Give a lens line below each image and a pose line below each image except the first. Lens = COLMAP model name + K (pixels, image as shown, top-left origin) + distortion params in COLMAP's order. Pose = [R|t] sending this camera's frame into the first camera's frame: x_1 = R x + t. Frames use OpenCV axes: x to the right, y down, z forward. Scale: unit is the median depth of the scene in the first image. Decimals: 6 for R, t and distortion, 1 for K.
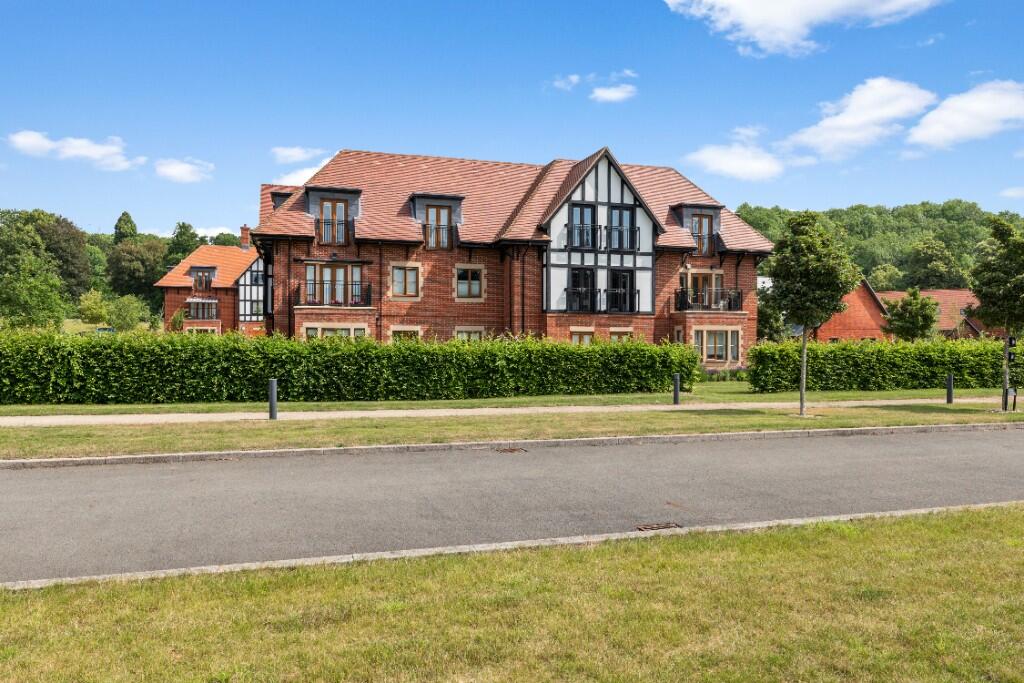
lens RADIAL K [[718.5, 0, 503.0], [0, 718.5, 338.7], [0, 0, 1]] dist [0.004914, -0.005550]
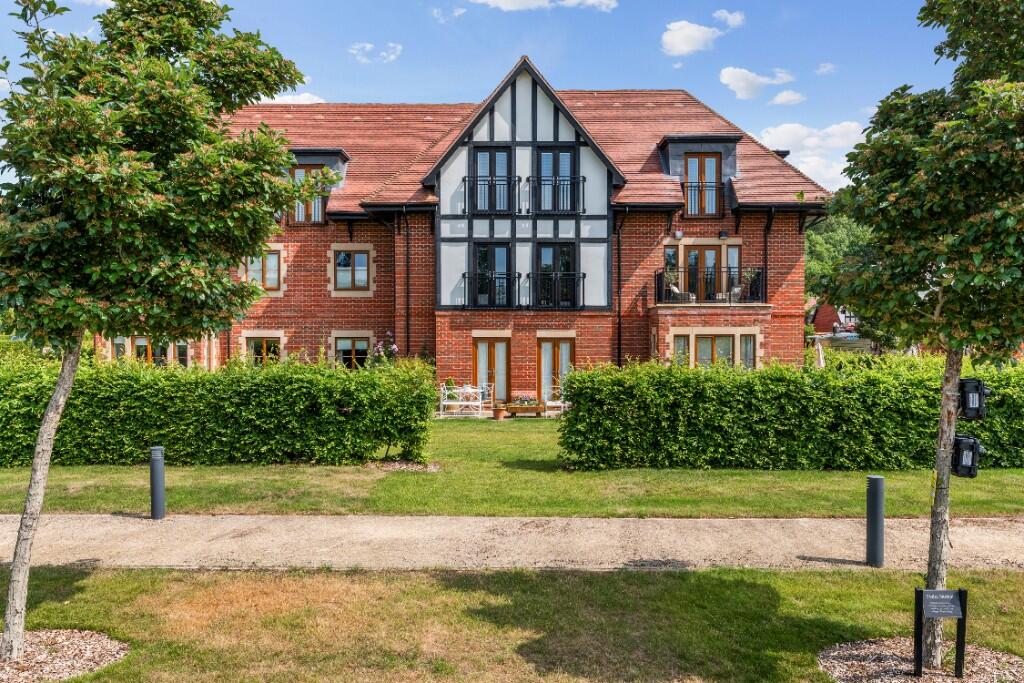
lens RADIAL K [[718.5, 0, 508.0], [0, 718.5, 343.9], [0, 0, 1]] dist [0.004914, -0.005550]
pose [[0.956185, -0.000228, -0.292763, 0.315914], [0.002394, 0.999972, 0.007039, -0.008383], [0.292753, -0.007432, 0.956159, 0.359780]]
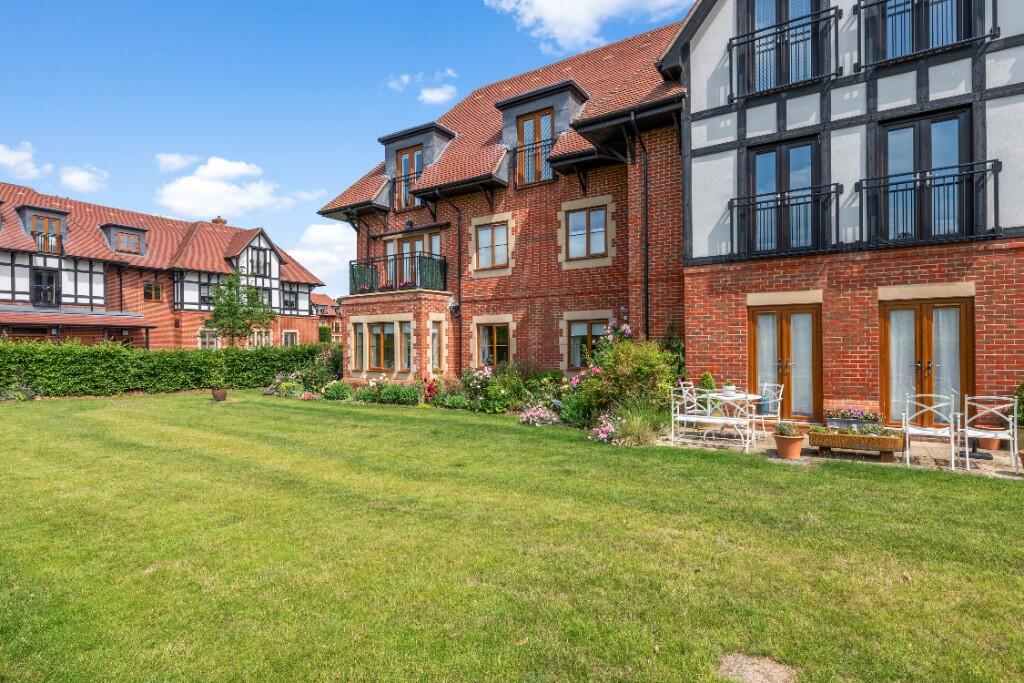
lens RADIAL K [[522.9, 0, 517.5], [0, 522.9, 346.6], [0, 0, 1]] dist [0.005981, -0.001137]
pose [[0.658443, -0.011160, -0.752548, 0.224219], [0.006948, 0.999938, -0.008749, 0.013827], [0.752599, 0.000532, 0.658479, 0.697806]]
